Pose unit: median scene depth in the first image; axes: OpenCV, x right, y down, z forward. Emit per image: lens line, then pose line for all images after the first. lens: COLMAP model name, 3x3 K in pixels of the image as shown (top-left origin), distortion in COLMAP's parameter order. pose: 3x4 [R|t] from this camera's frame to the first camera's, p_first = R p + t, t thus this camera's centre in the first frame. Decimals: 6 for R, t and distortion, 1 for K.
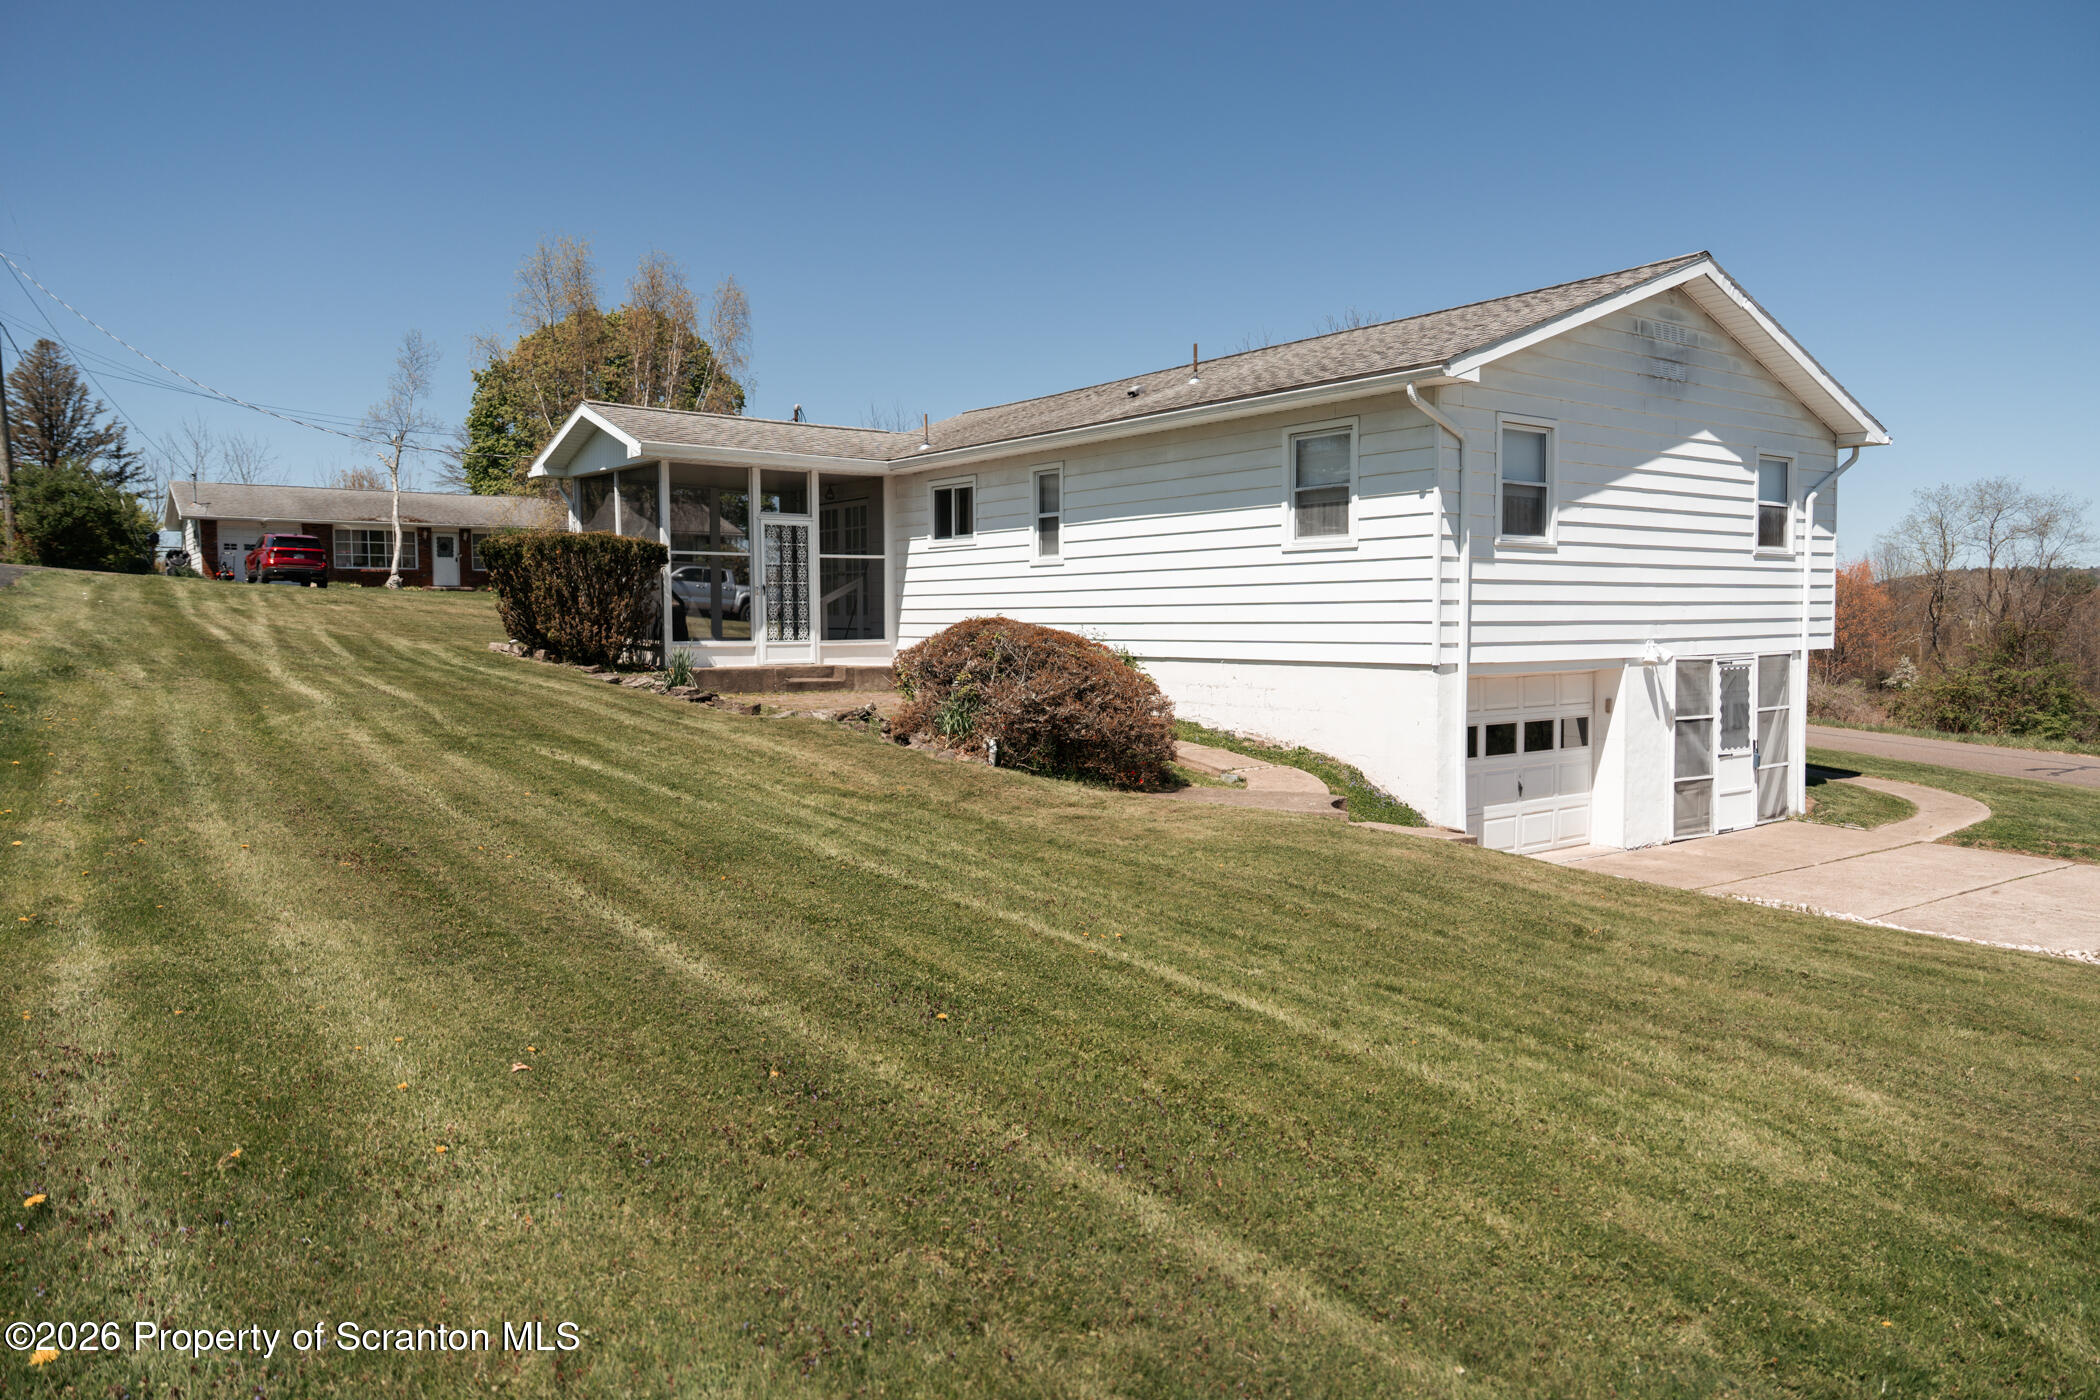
lens RADIAL K [[1407.9, 0, 1051.0], [0, 1407.9, 712.6], [0, 0, 1]] dist [-0.007113, 0.003313]
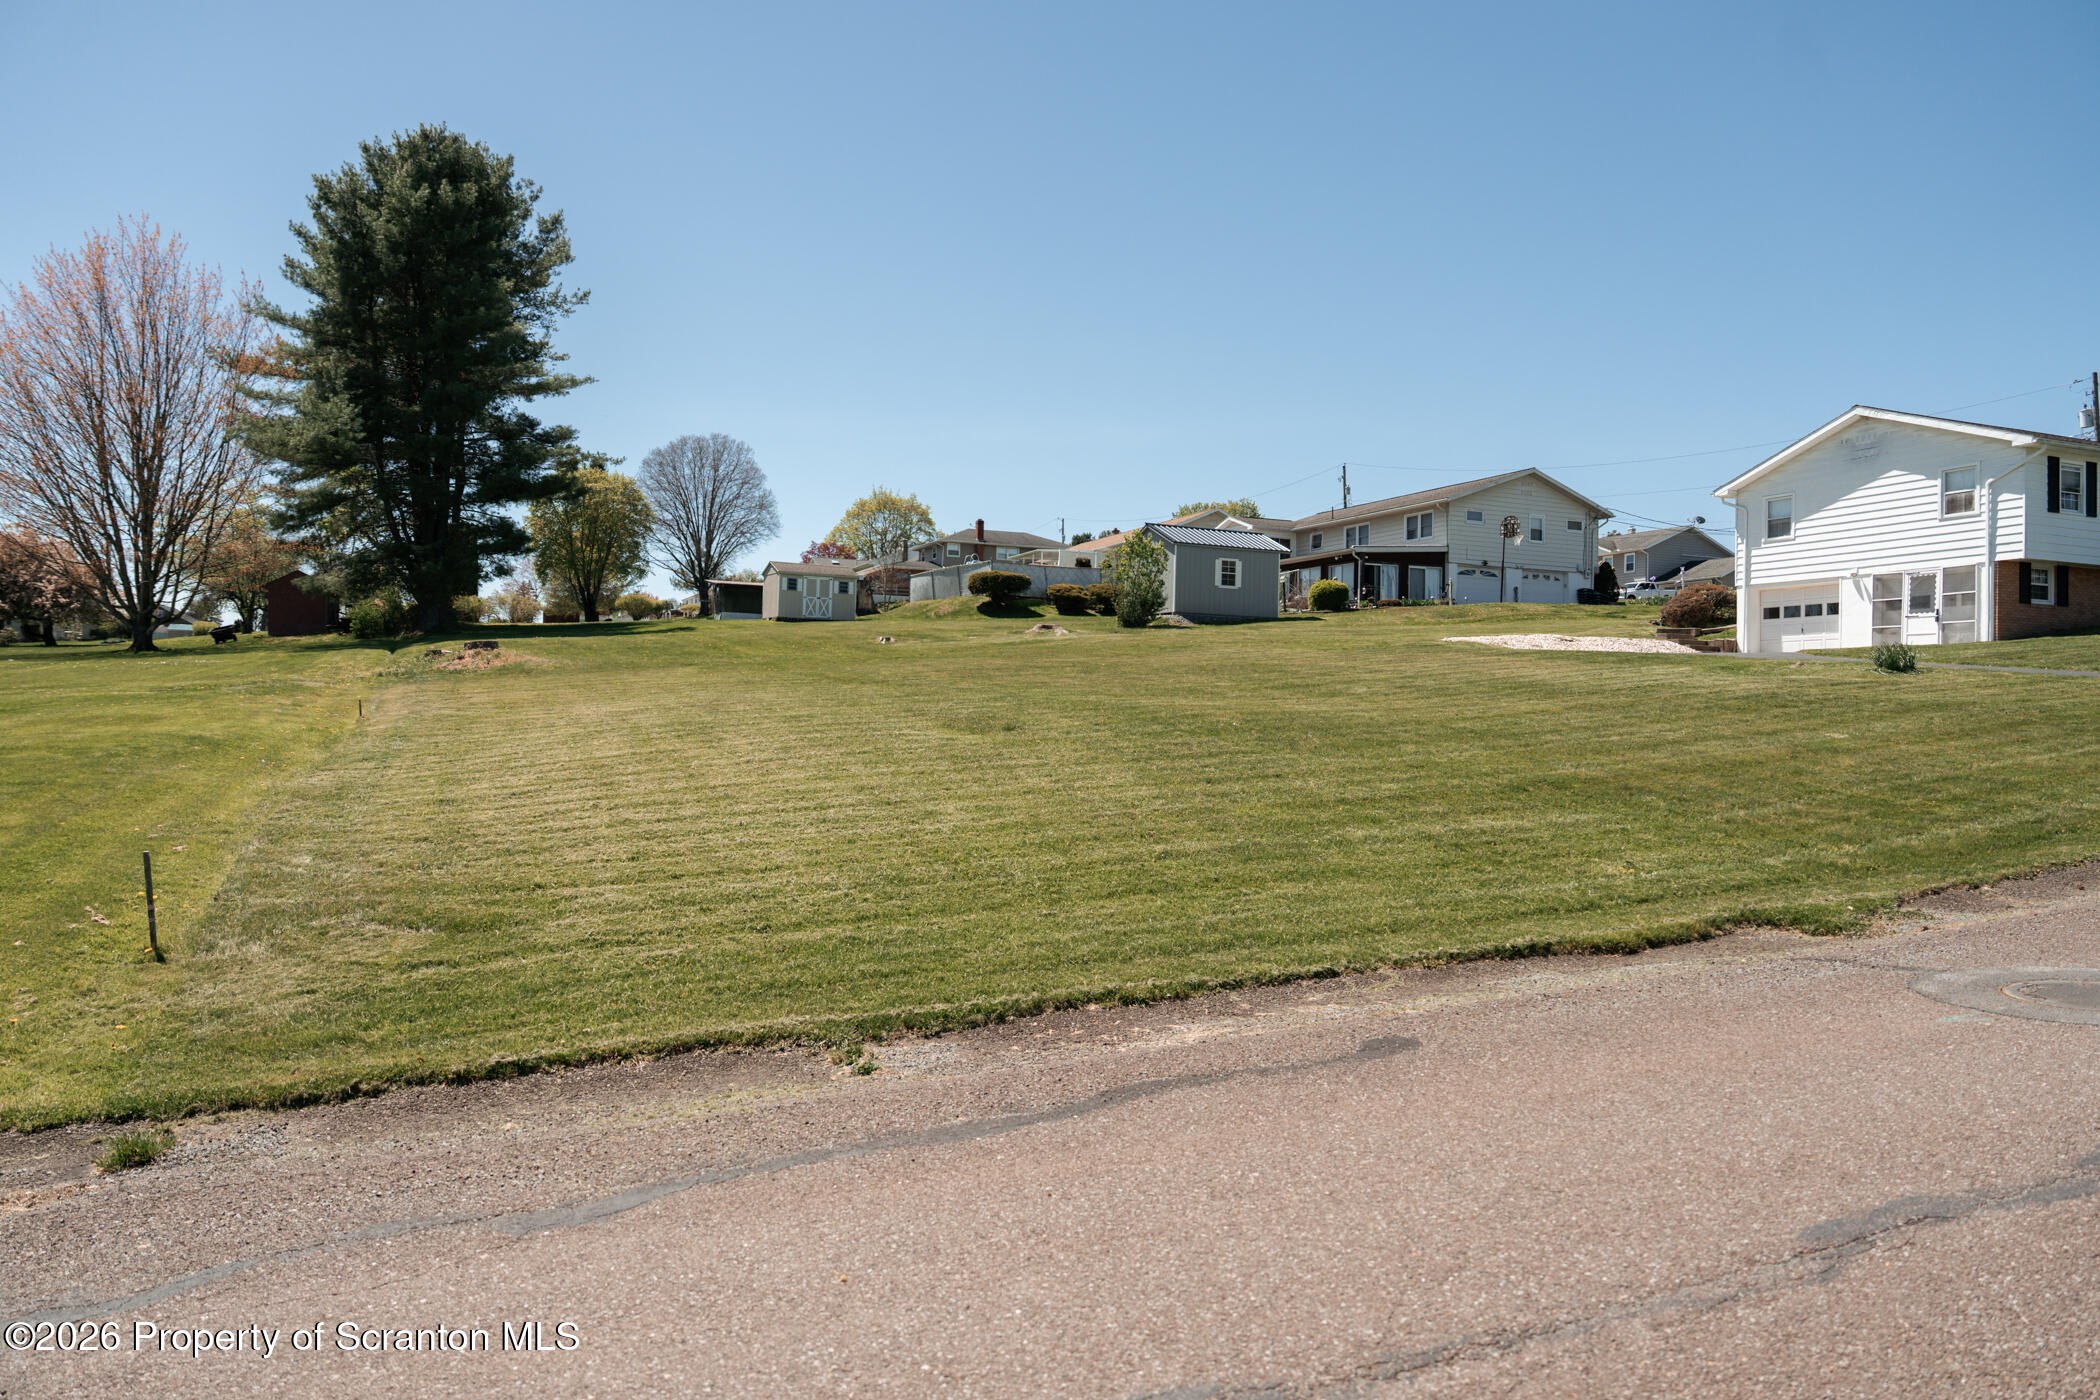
lens RADIAL K [[1407.9, 0, 1079.2], [0, 1407.9, 702.1], [0, 0, 1]] dist [-0.007113, 0.003313]
pose [[-0.205319, -0.003117, -0.978690, 2.870515], [-0.068323, 0.997601, 0.011156, 0.225950], [0.976307, 0.069158, -0.205040, 0.212783]]
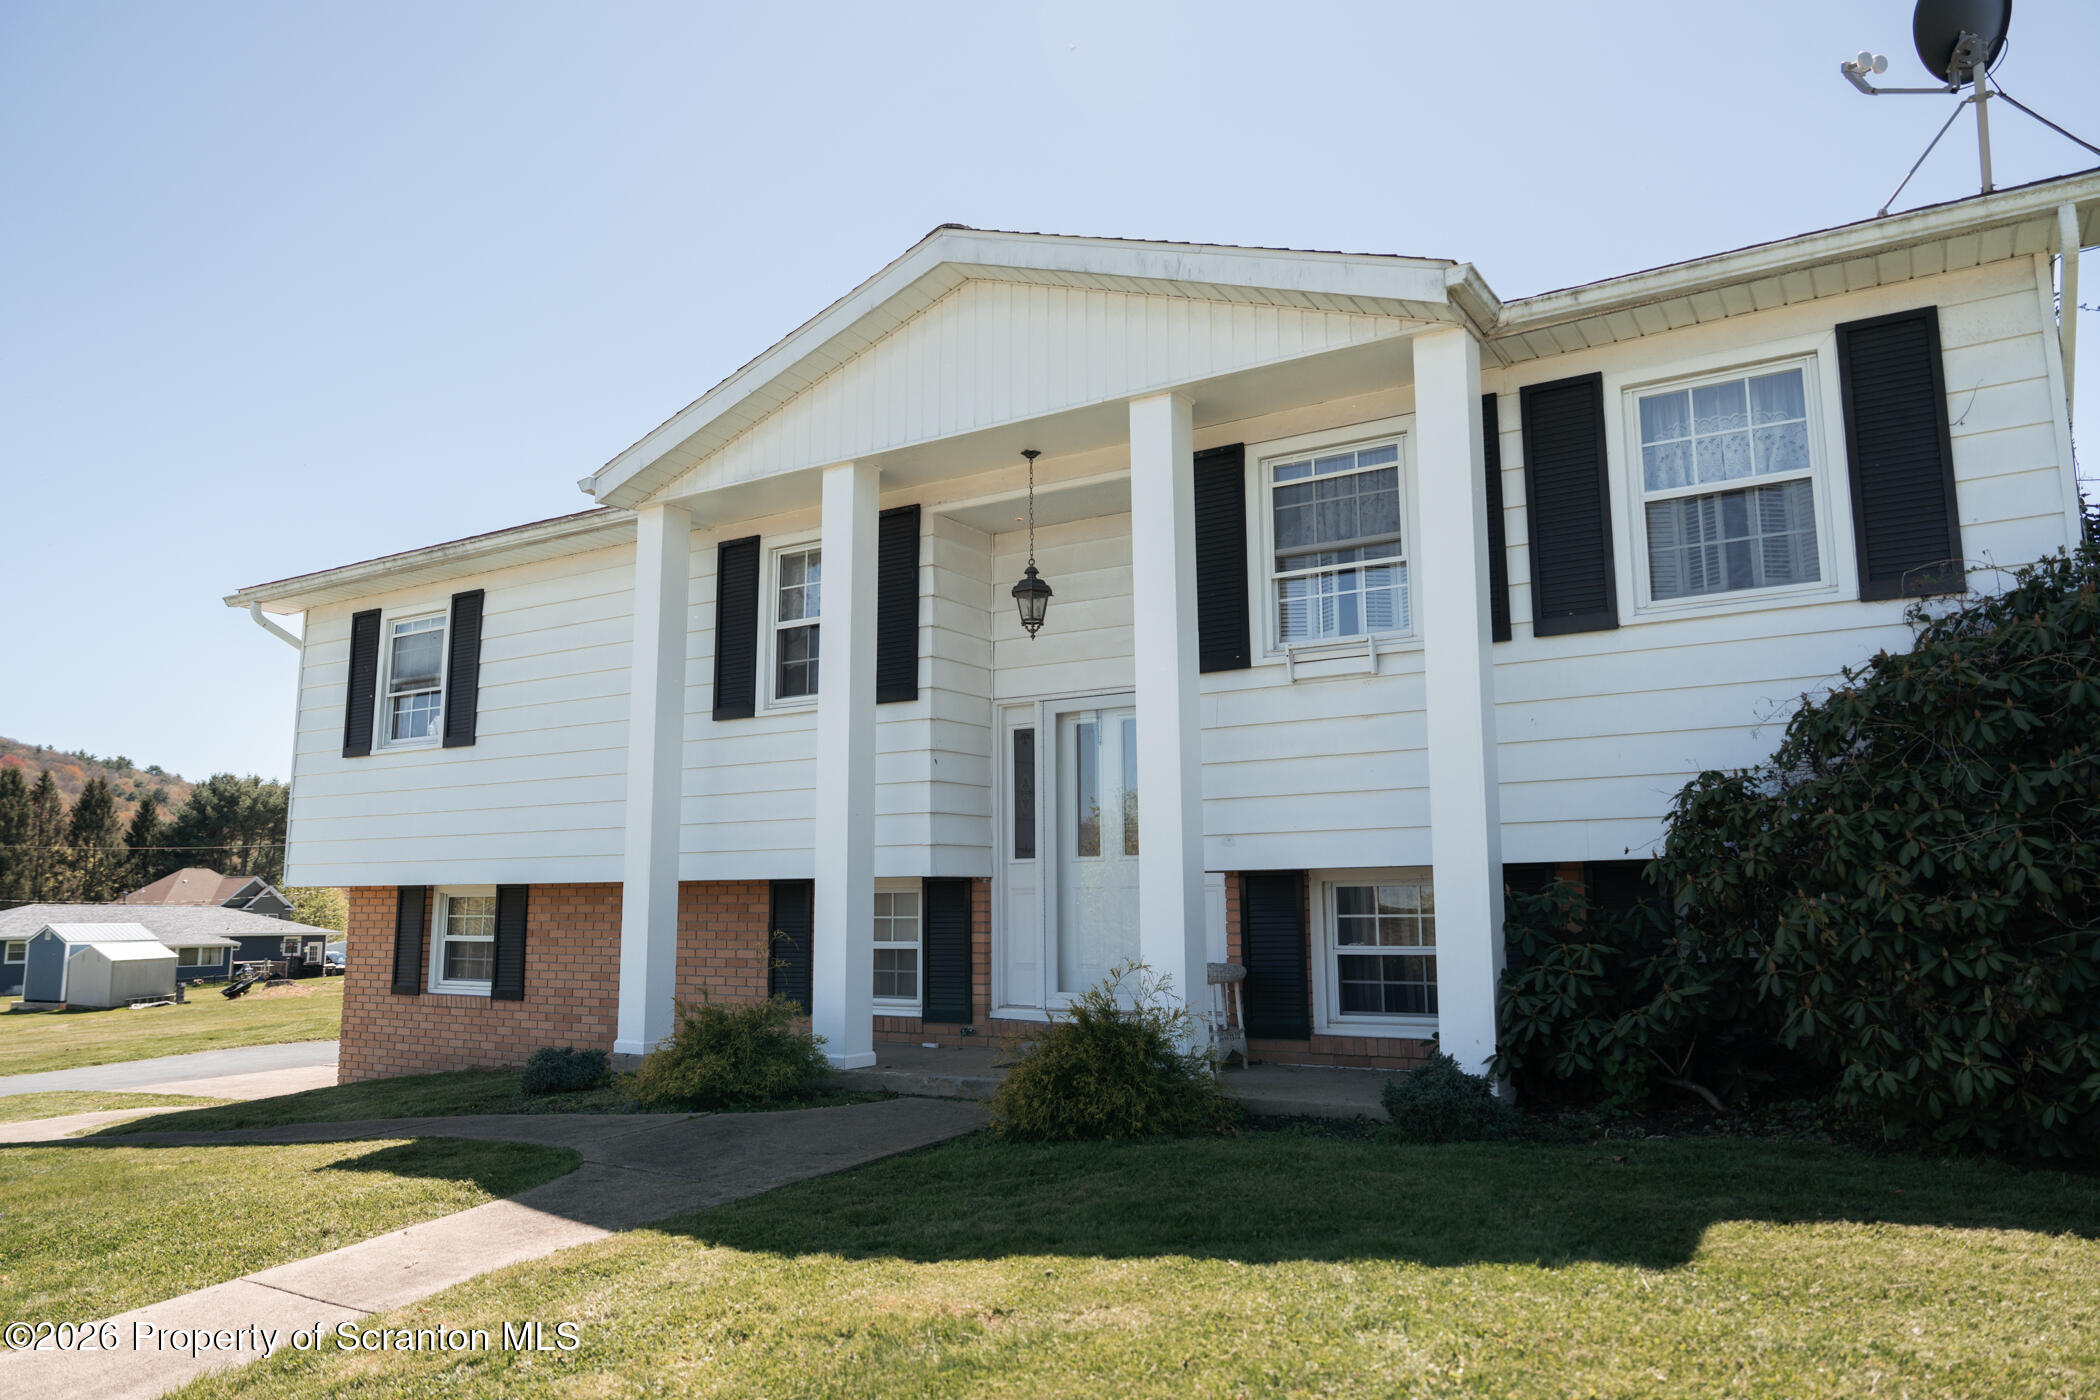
lens RADIAL K [[1407.9, 0, 1046.1], [0, 1407.9, 708.2], [0, 0, 1]] dist [-0.007113, 0.003313]
pose [[-0.930362, -0.042463, -0.364176, 0.512837], [-0.010924, 0.996040, -0.088232, -0.085648], [0.366480, -0.078110, -0.927141, 2.011700]]
